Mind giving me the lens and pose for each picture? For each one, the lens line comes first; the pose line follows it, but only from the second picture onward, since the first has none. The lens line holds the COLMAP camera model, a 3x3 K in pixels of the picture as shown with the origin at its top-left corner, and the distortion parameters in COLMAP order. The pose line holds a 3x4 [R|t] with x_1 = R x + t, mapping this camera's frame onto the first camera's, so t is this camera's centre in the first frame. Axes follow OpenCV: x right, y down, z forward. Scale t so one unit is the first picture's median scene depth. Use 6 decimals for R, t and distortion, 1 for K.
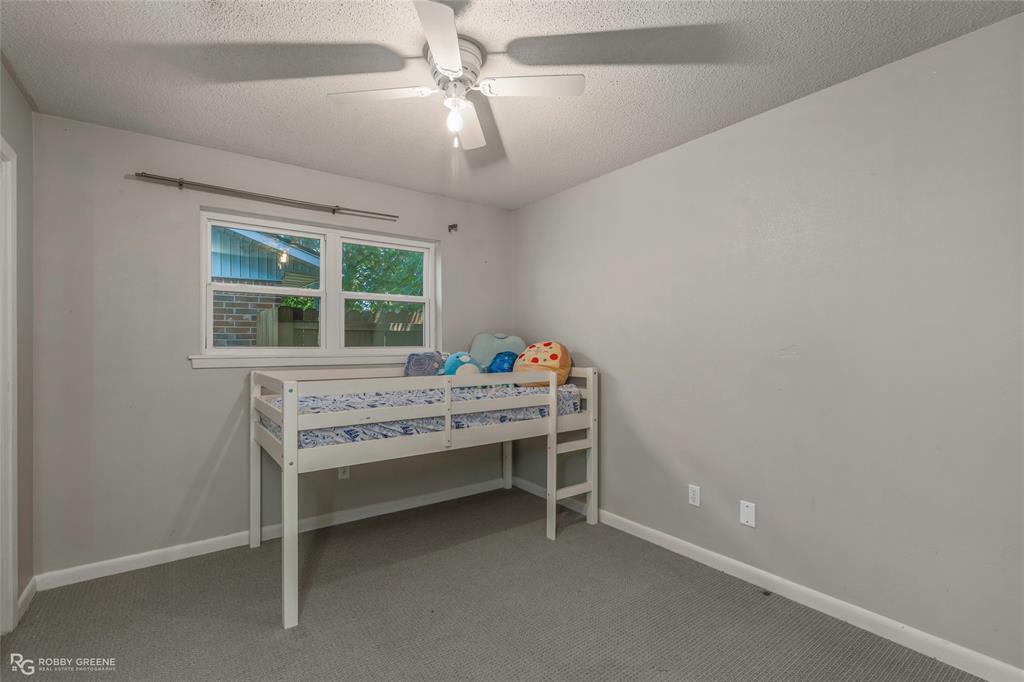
lens RADIAL K [[464.8, 0, 511.5], [0, 464.8, 345.6], [0, 0, 1]] dist [-0.008155, 0.002112]
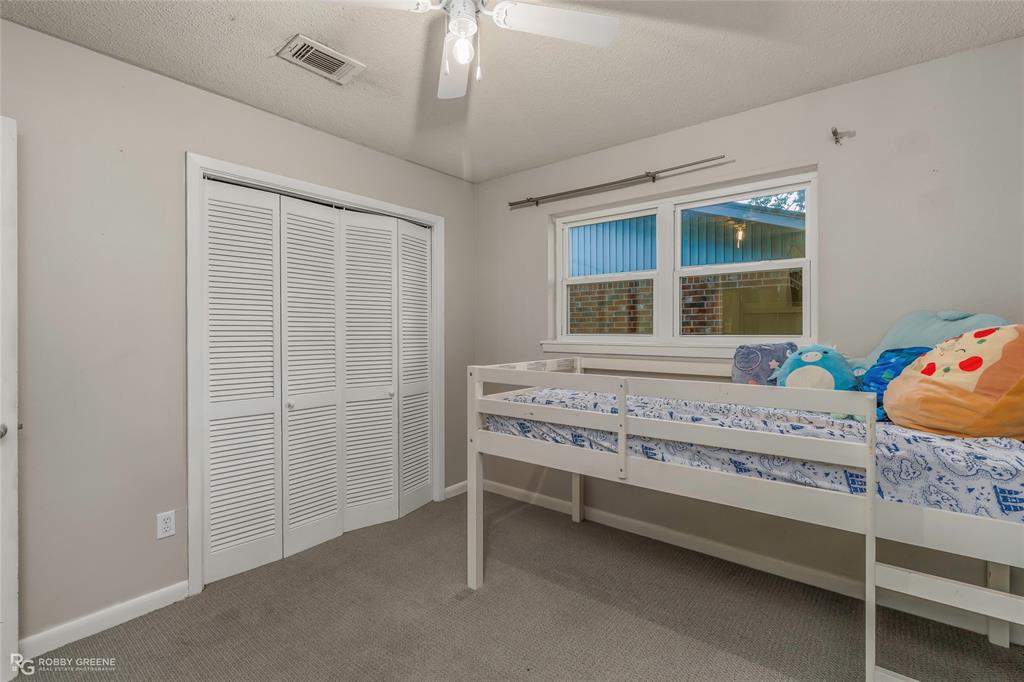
lens RADIAL K [[464.8, 0, 509.6], [0, 464.8, 339.9], [0, 0, 1]] dist [-0.008155, 0.002112]
pose [[0.249071, 0.018392, -0.968311, 0.451560], [-0.000906, 0.999824, 0.018757, -0.004755], [0.968485, -0.003795, 0.249044, 0.596467]]
